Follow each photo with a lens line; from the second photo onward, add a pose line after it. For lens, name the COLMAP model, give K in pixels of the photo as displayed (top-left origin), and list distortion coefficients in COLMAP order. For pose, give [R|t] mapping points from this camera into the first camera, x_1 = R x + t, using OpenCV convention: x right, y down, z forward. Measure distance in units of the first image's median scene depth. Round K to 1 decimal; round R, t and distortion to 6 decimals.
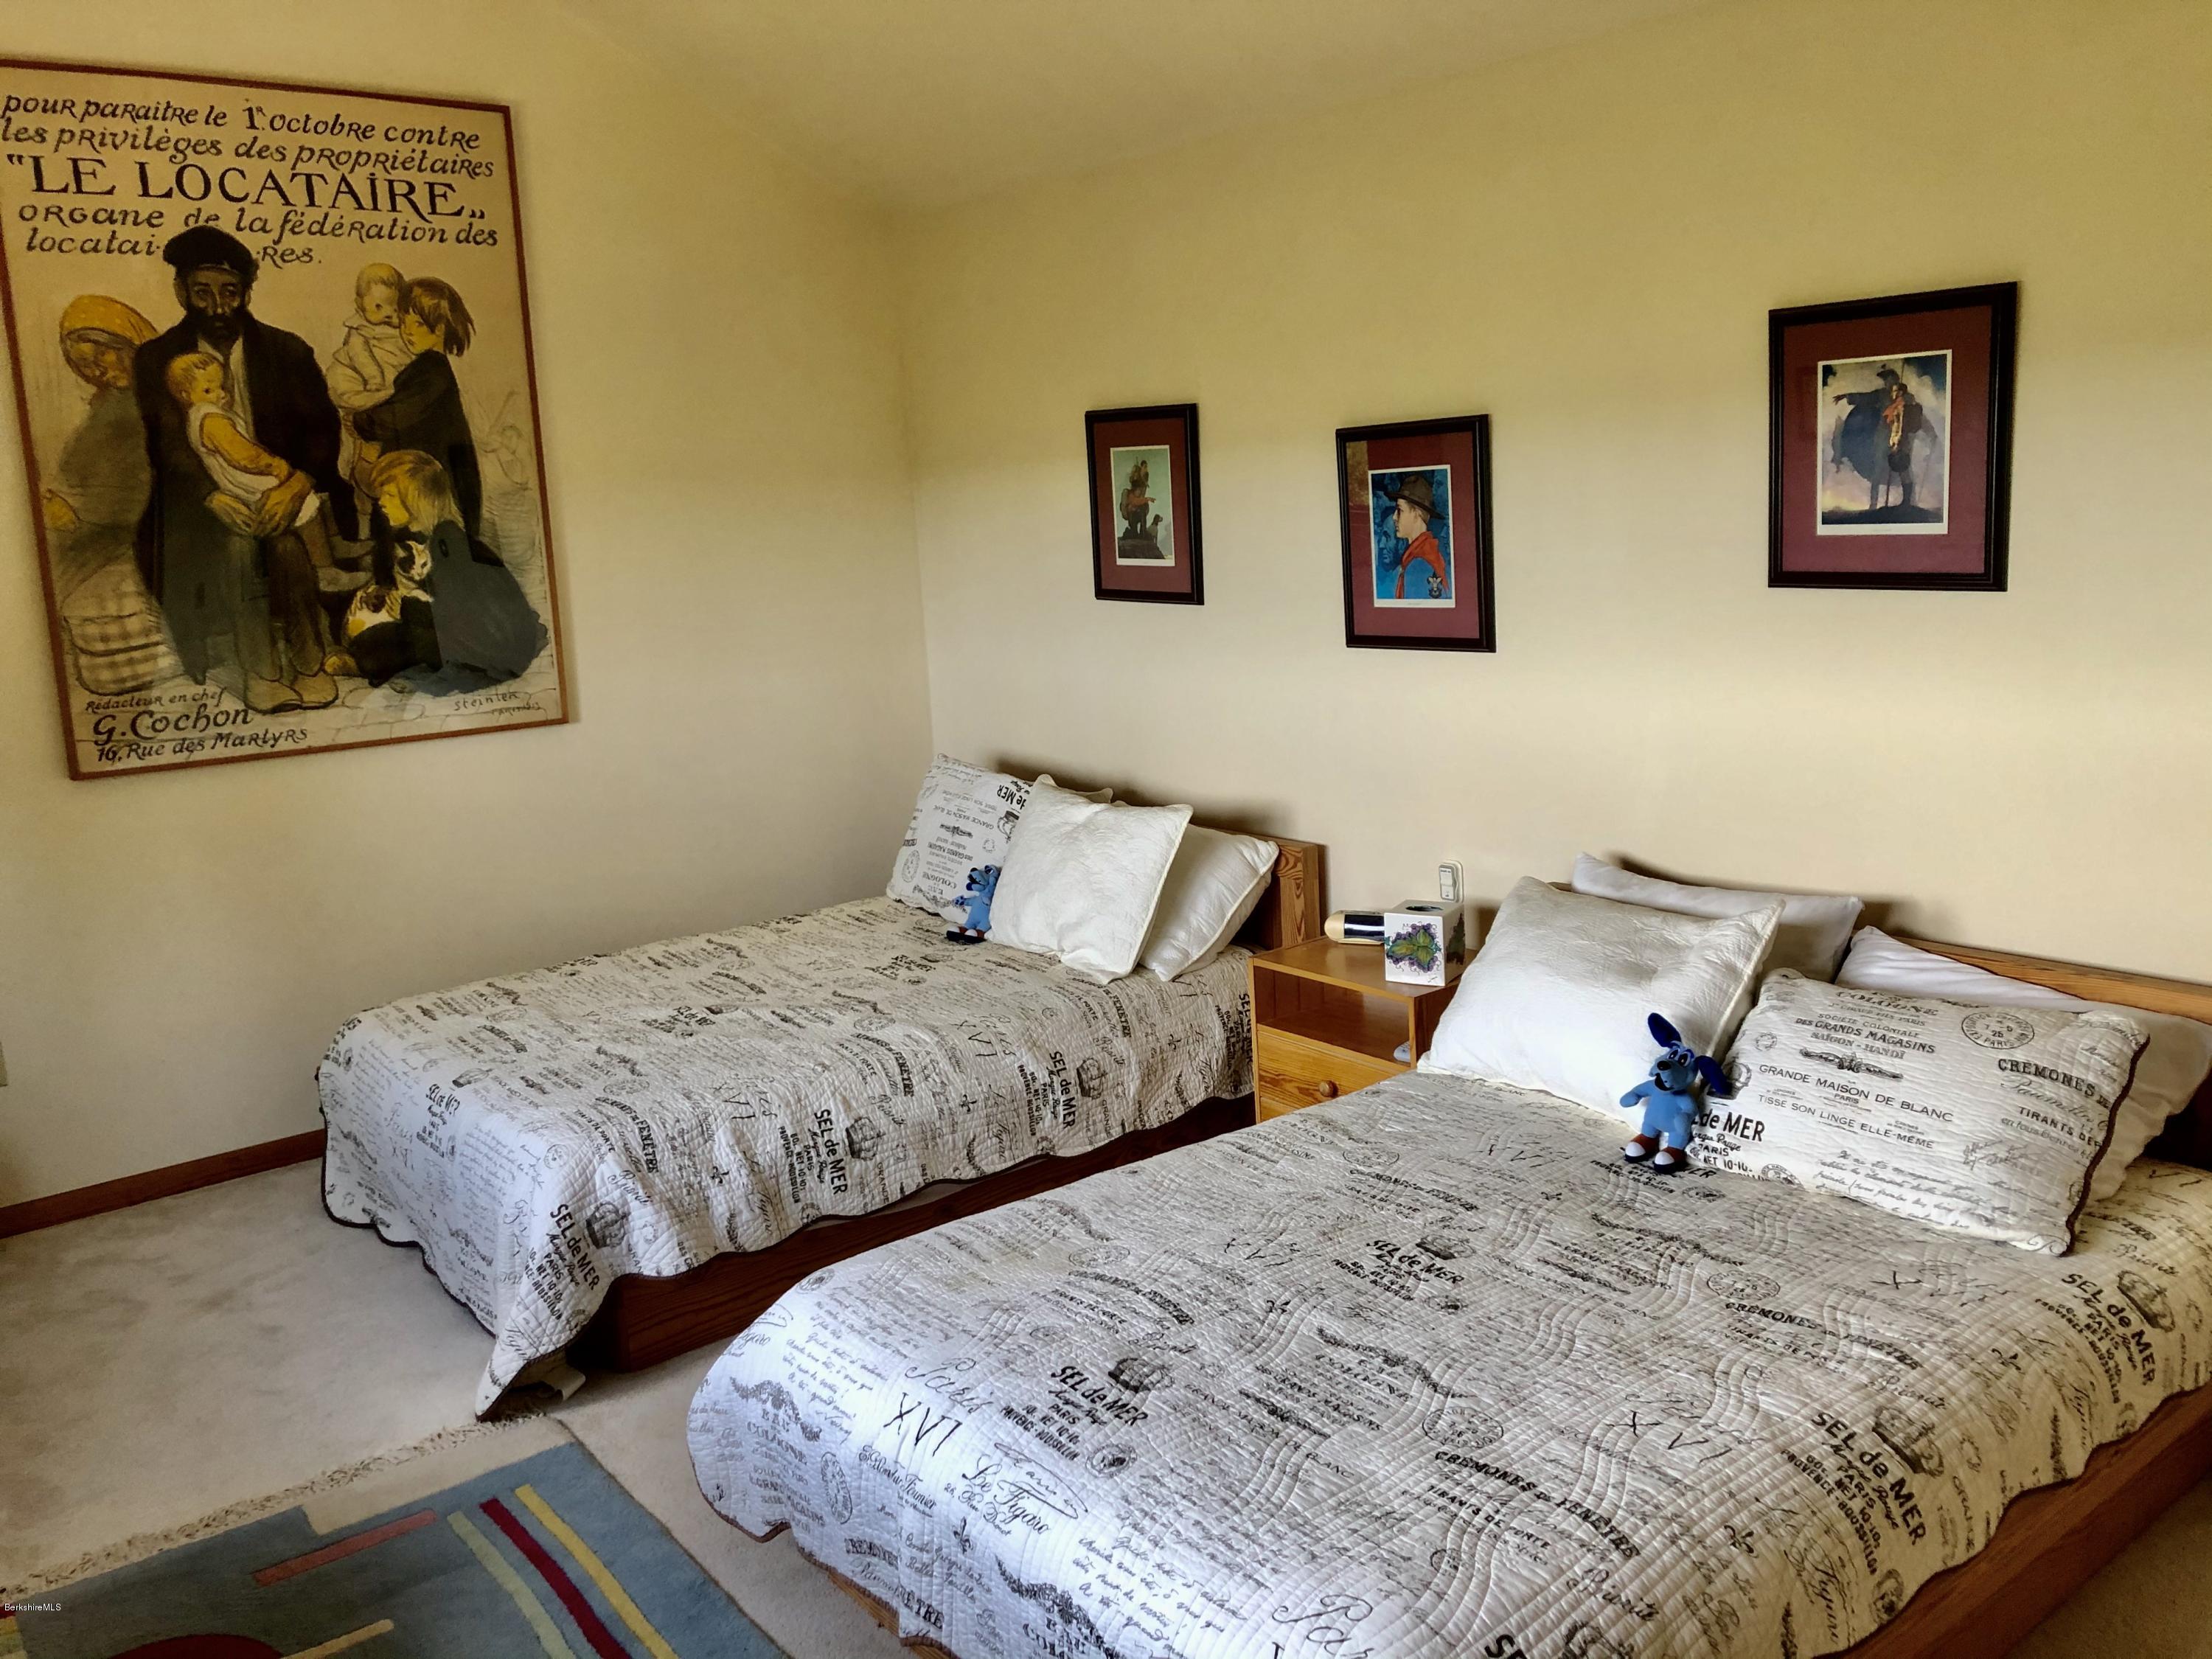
lens RADIAL K [[1852.7, 0, 1095.6], [0, 1852.7, 830.9], [0, 0, 1]] dist [0.017193, -0.007254]
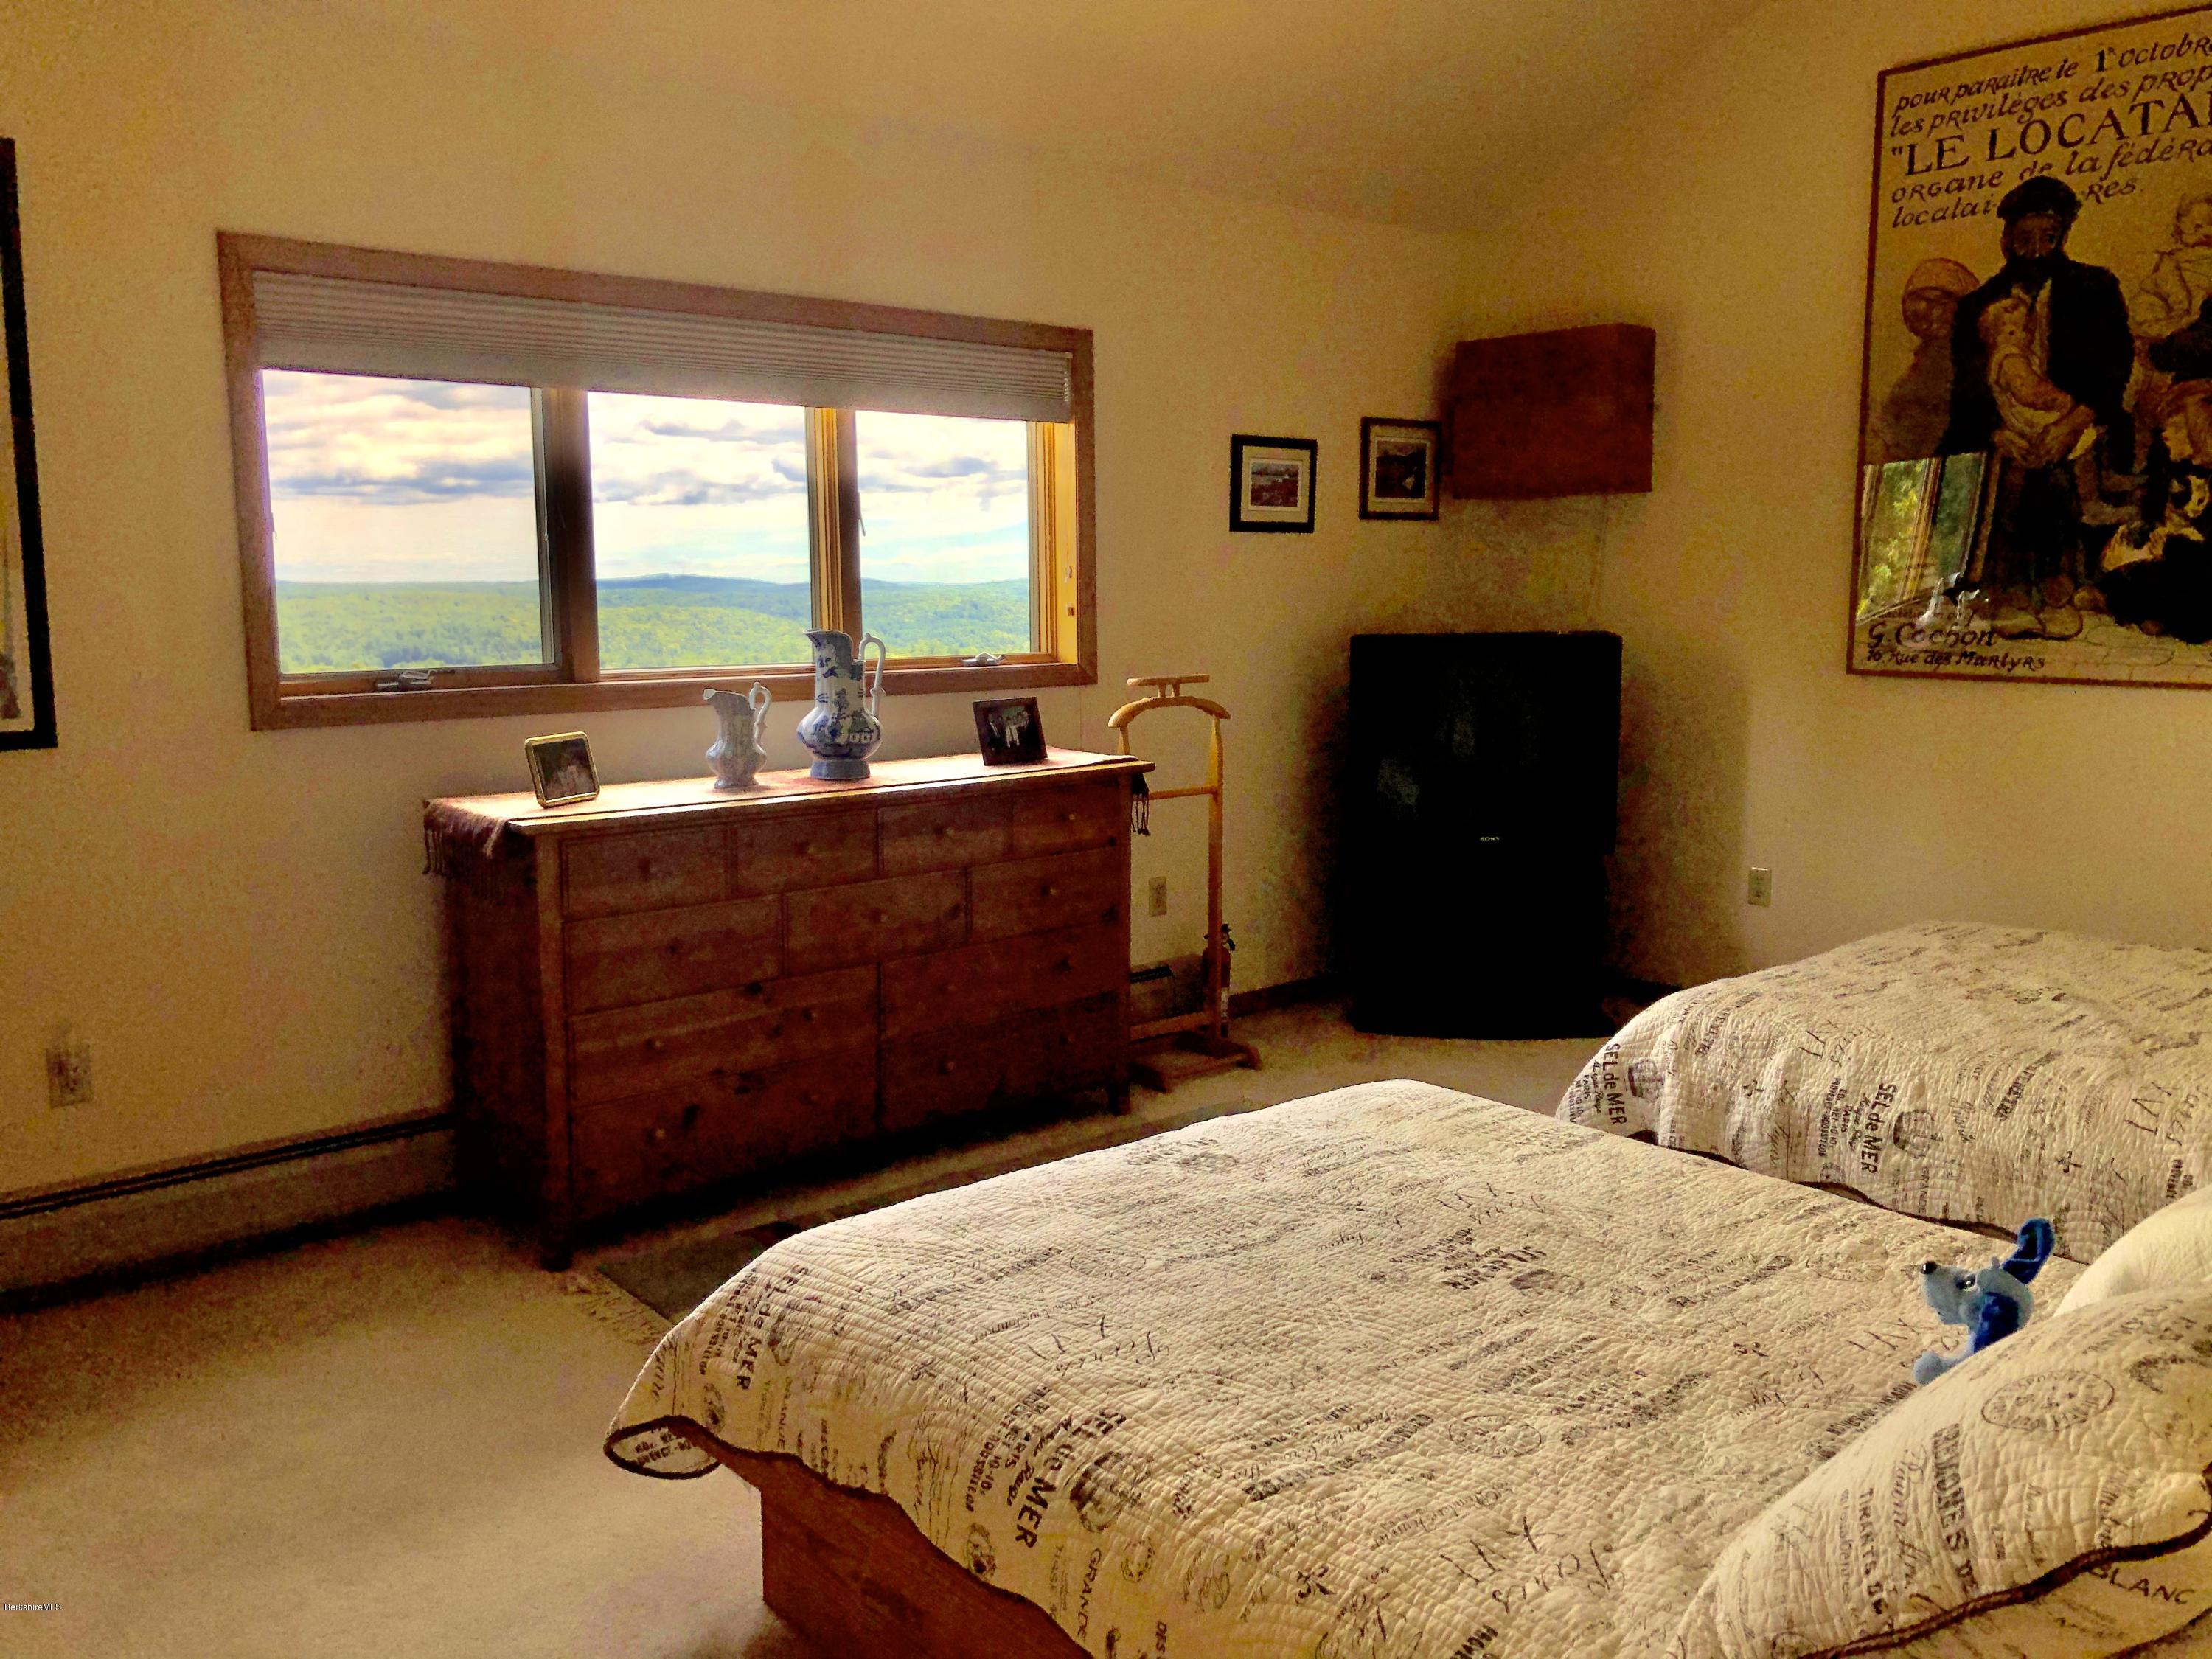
lens RADIAL K [[1852.7, 0, 1089.0], [0, 1852.7, 830.5], [0, 0, 1]] dist [0.017193, -0.007254]
pose [[0.034476, 0.188143, -0.981536, 0.617768], [-0.178198, 0.967539, 0.179201, -0.055893], [0.983391, 0.168730, 0.066883, 0.452535]]
